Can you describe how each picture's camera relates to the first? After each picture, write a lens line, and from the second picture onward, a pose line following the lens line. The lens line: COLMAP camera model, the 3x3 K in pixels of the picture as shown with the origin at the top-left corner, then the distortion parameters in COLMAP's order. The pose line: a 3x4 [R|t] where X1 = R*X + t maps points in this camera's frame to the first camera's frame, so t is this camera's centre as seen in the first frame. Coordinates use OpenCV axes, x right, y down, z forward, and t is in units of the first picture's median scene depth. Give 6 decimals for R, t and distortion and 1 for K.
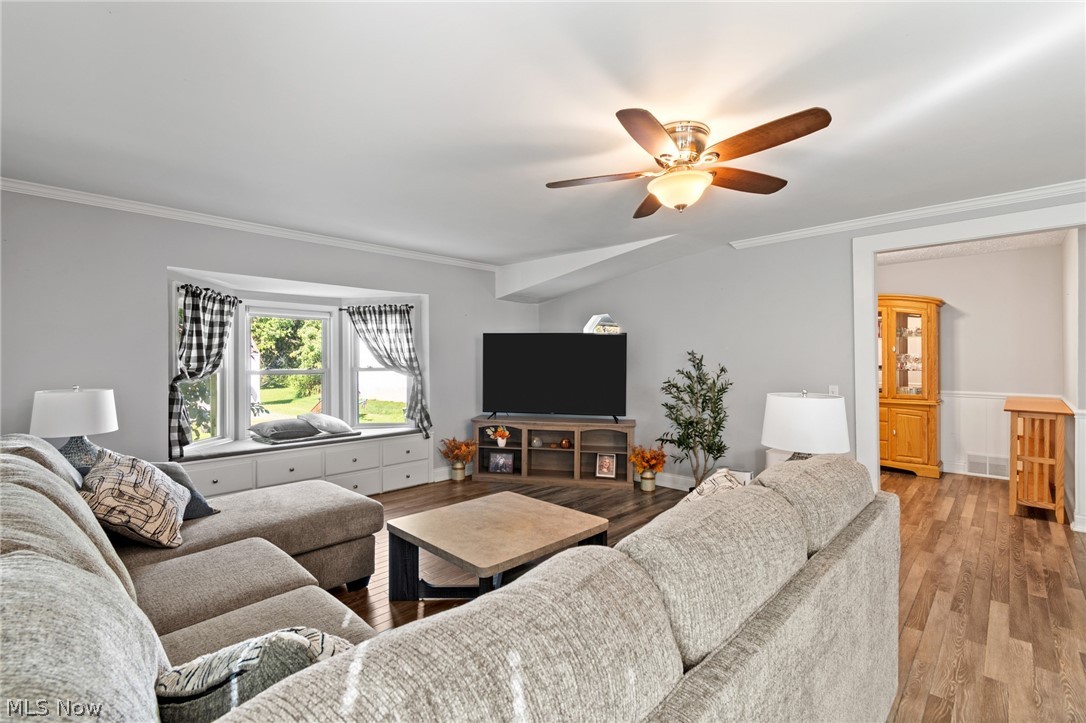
lens RADIAL K [[483.1, 0, 540.5], [0, 483.1, 361.9], [0, 0, 1]] dist [0.001551, -0.000267]
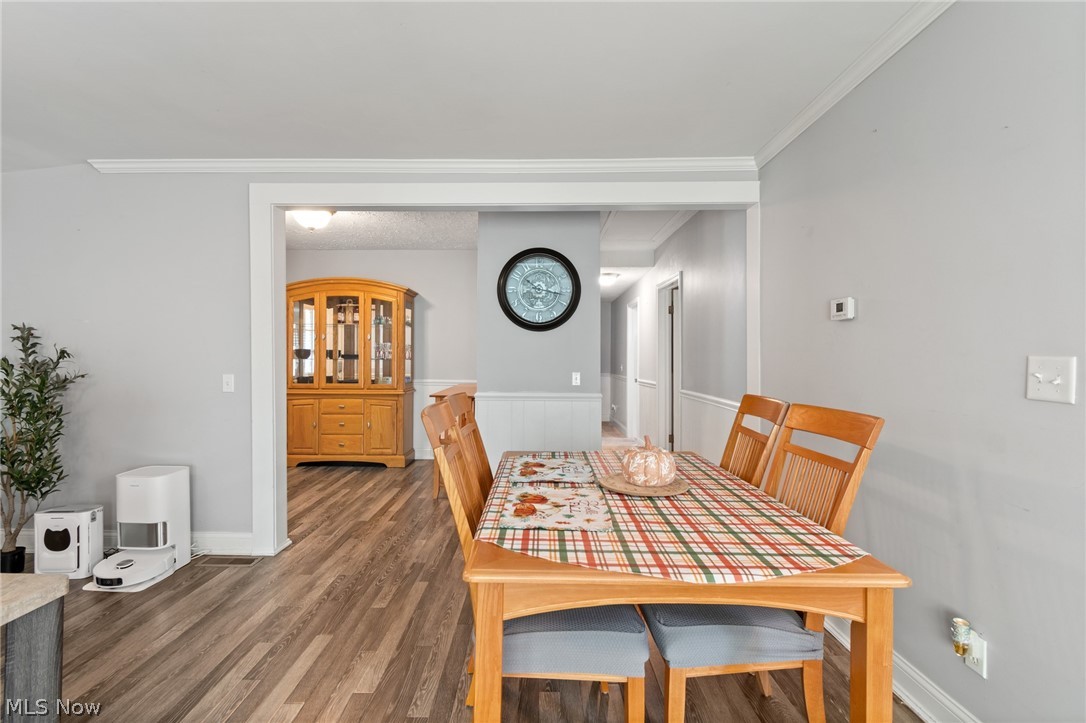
lens RADIAL K [[483.1, 0, 542.7], [0, 483.1, 362.5], [0, 0, 1]] dist [0.001551, -0.000267]
pose [[0.715403, 0.001653, 0.698710, 0.379814], [-0.006510, 0.999970, 0.004300, 0.021096], [-0.698682, -0.007625, 0.715392, 0.101639]]
